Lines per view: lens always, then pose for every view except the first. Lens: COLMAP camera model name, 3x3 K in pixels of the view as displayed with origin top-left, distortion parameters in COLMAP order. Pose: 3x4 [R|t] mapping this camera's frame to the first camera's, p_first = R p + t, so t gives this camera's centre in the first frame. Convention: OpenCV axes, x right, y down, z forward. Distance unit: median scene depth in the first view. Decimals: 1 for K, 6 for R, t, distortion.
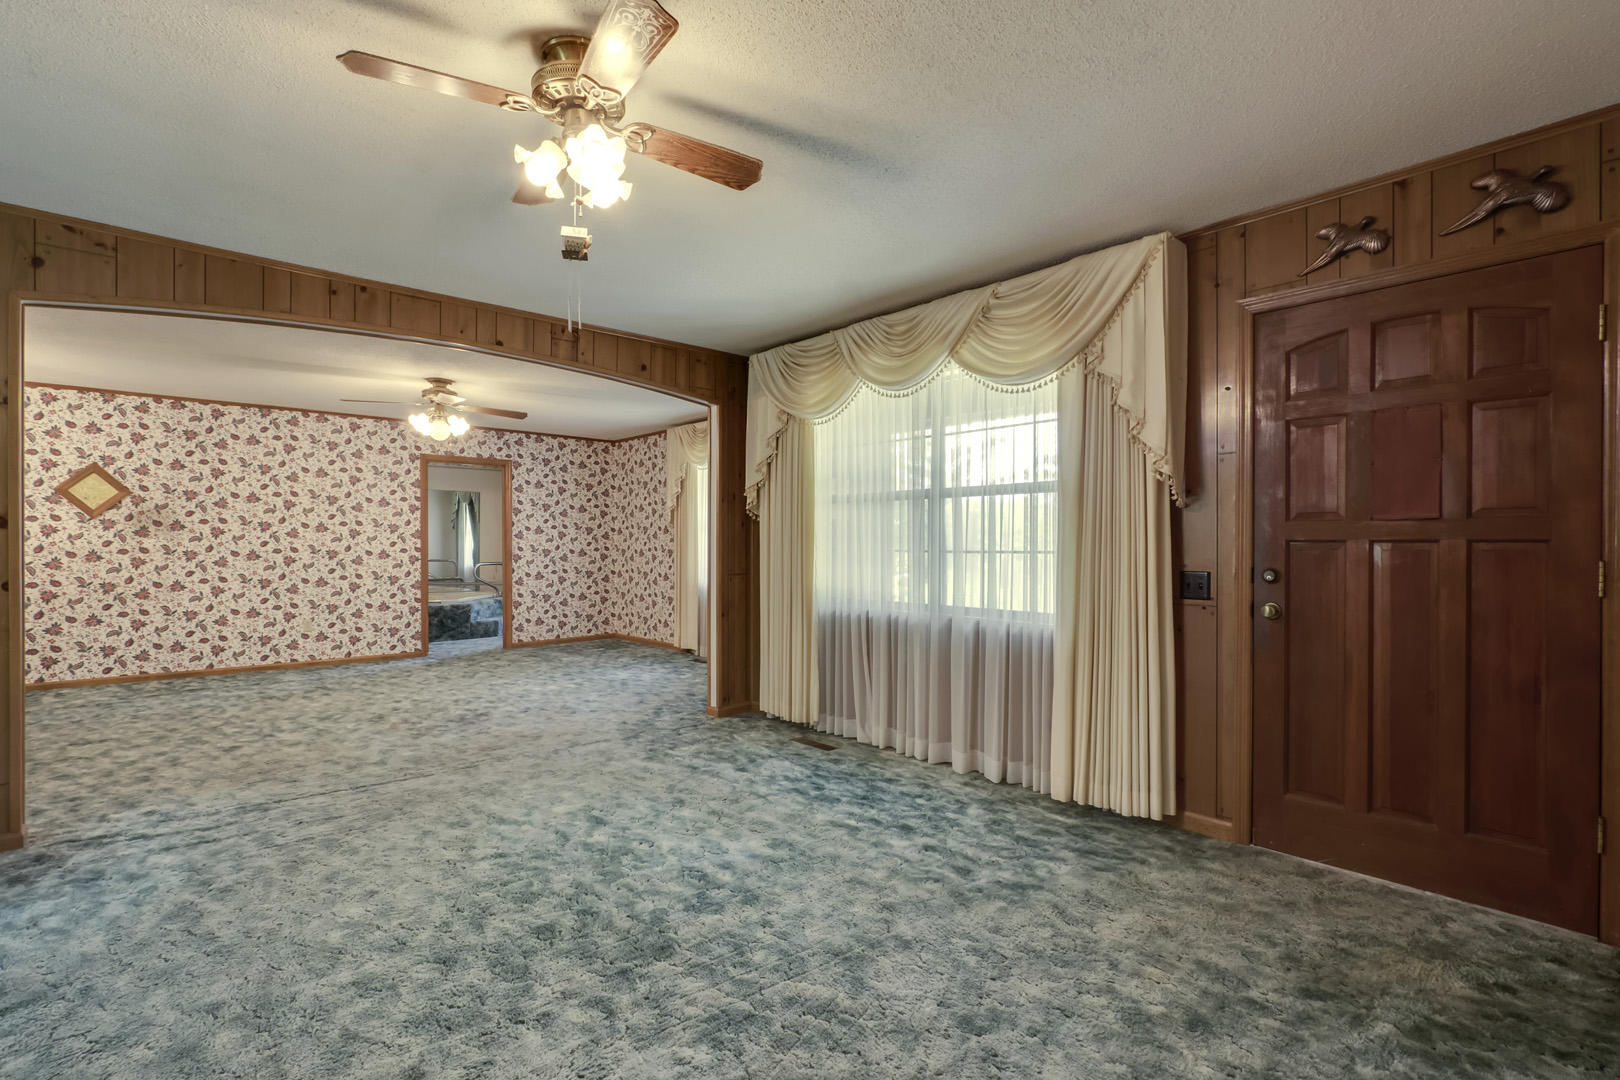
lens RADIAL K [[742.6, 0, 807.5], [0, 742.6, 548.4], [0, 0, 1]] dist [-0.016711, 0.004016]
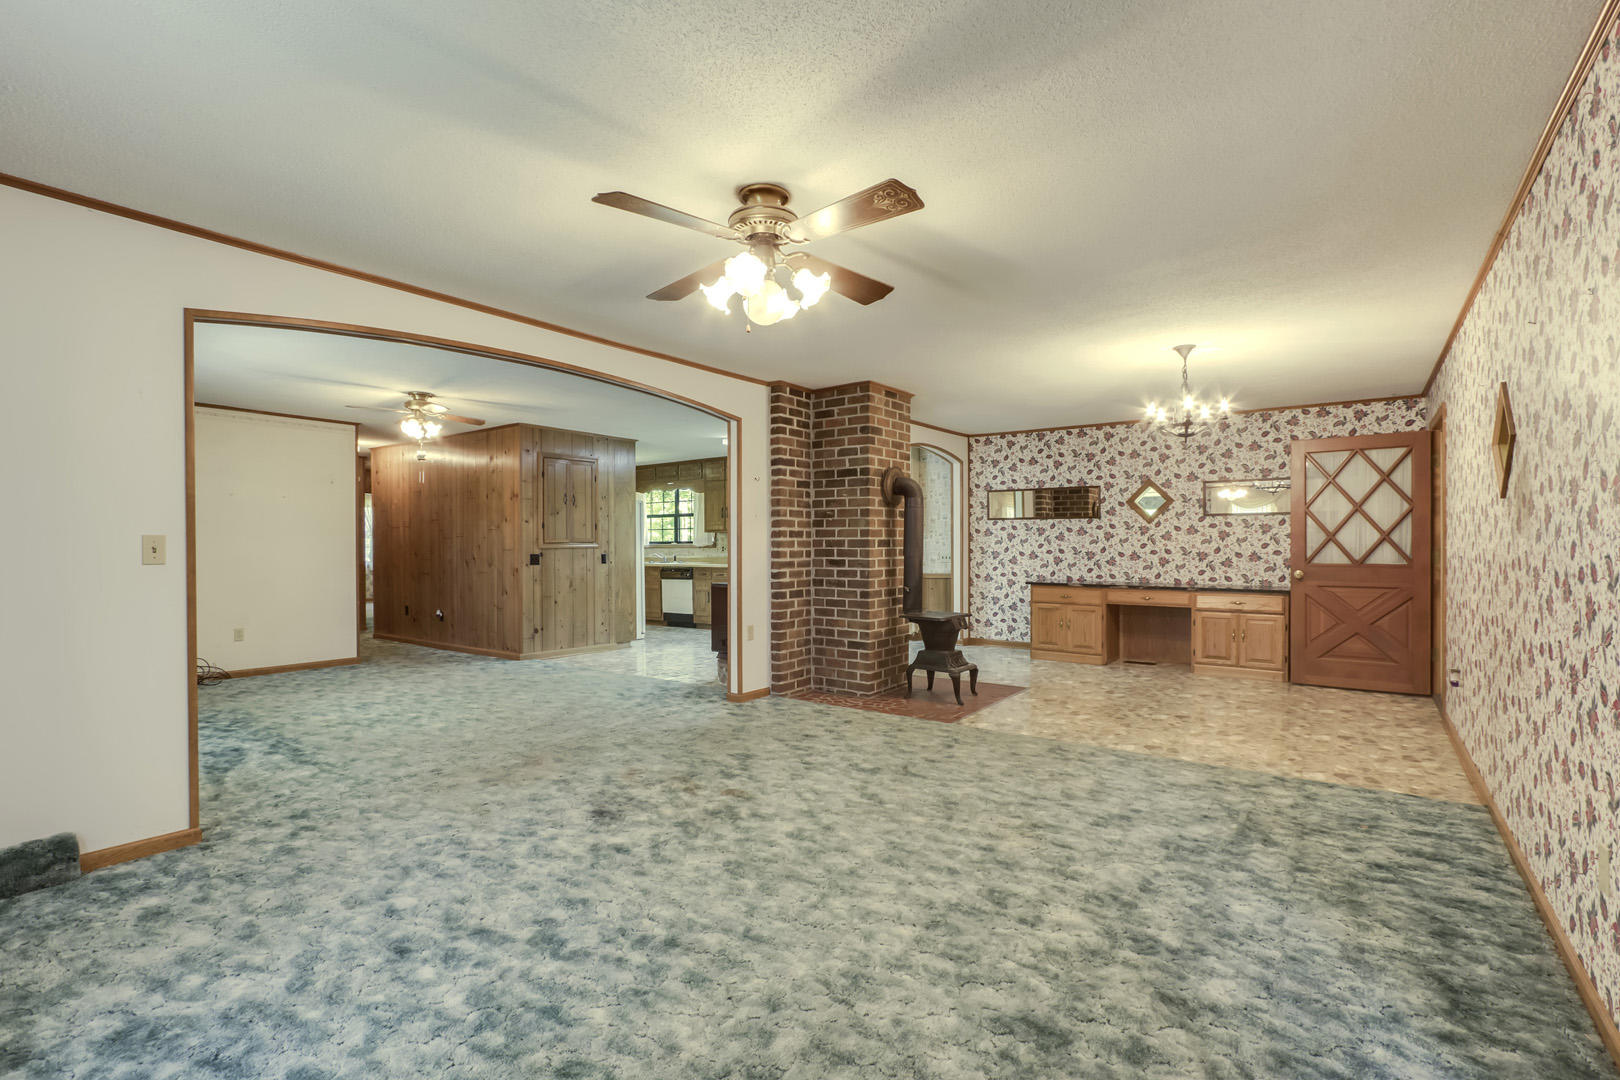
lens RADIAL K [[742.6, 0, 799.3], [0, 742.6, 547.8], [0, 0, 1]] dist [-0.016711, 0.004016]
pose [[-0.982162, 0.002259, -0.188024, -0.432232], [0.000333, 0.999947, 0.010275, -0.012041], [0.188038, 0.010029, -0.982111, 1.461352]]
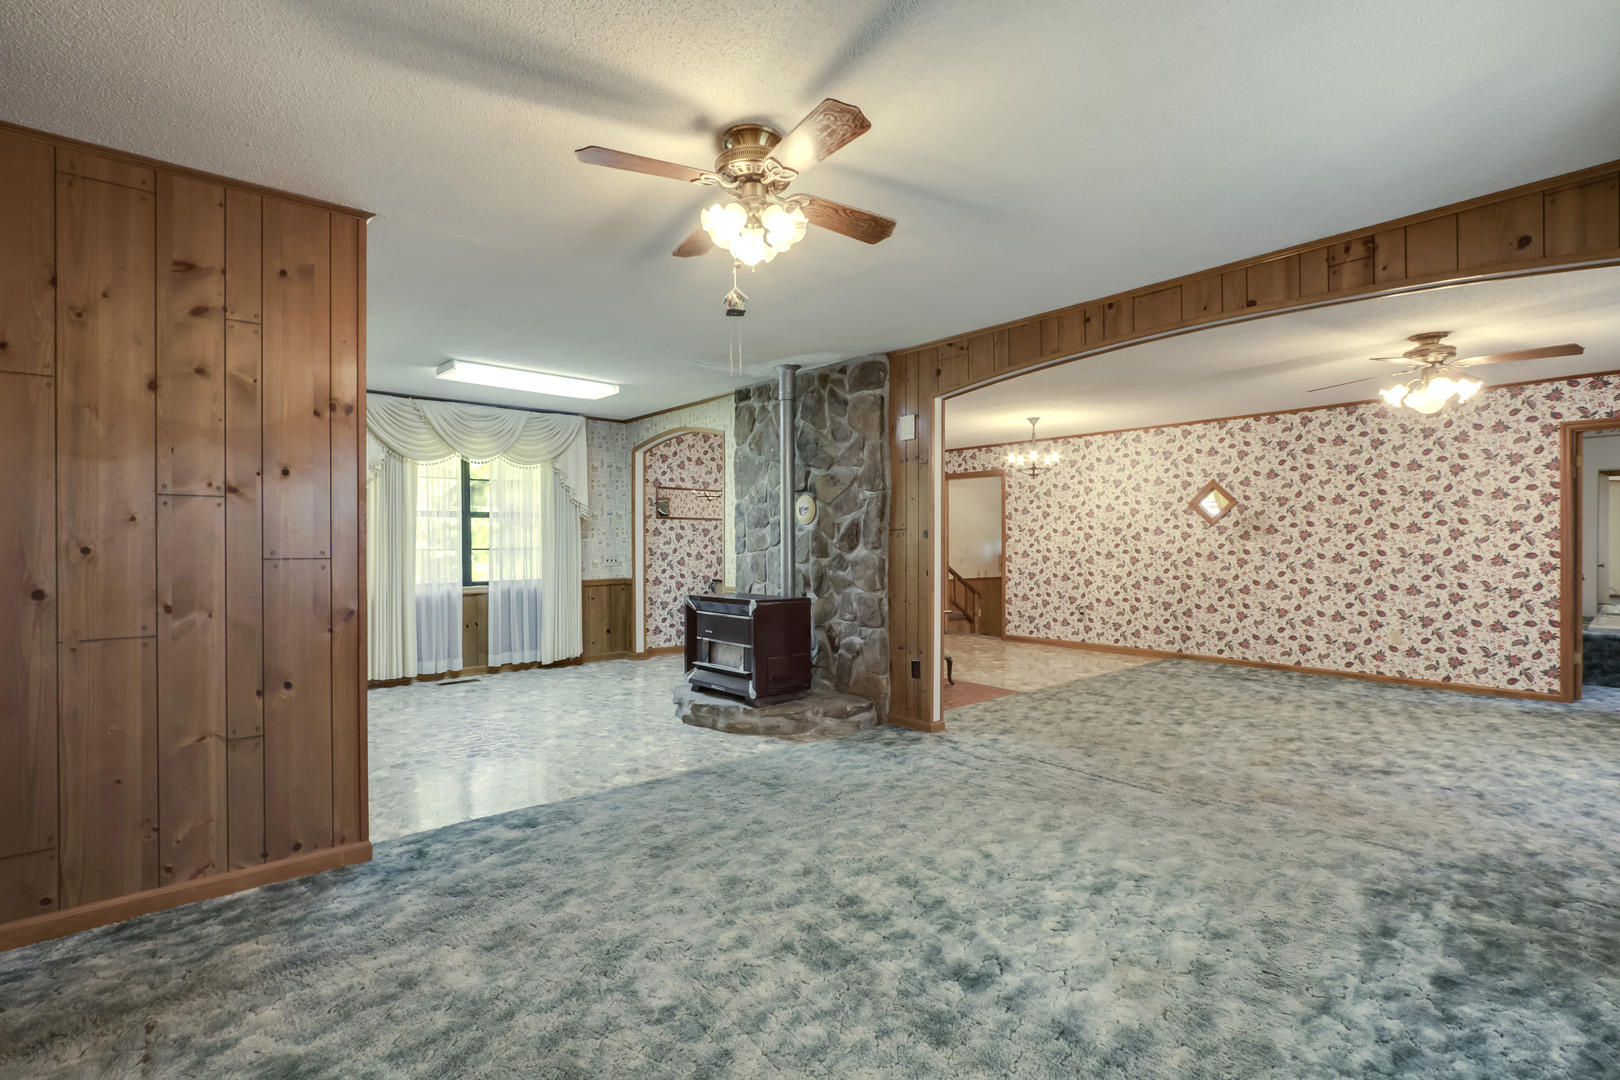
lens RADIAL K [[742.6, 0, 804.7], [0, 742.6, 547.9], [0, 0, 1]] dist [-0.016711, 0.004016]
pose [[-0.025695, 0.003983, -0.999662, 0.289488], [-0.005460, 0.999977, 0.004124, -0.005203], [0.999655, 0.005564, -0.025672, 0.369007]]
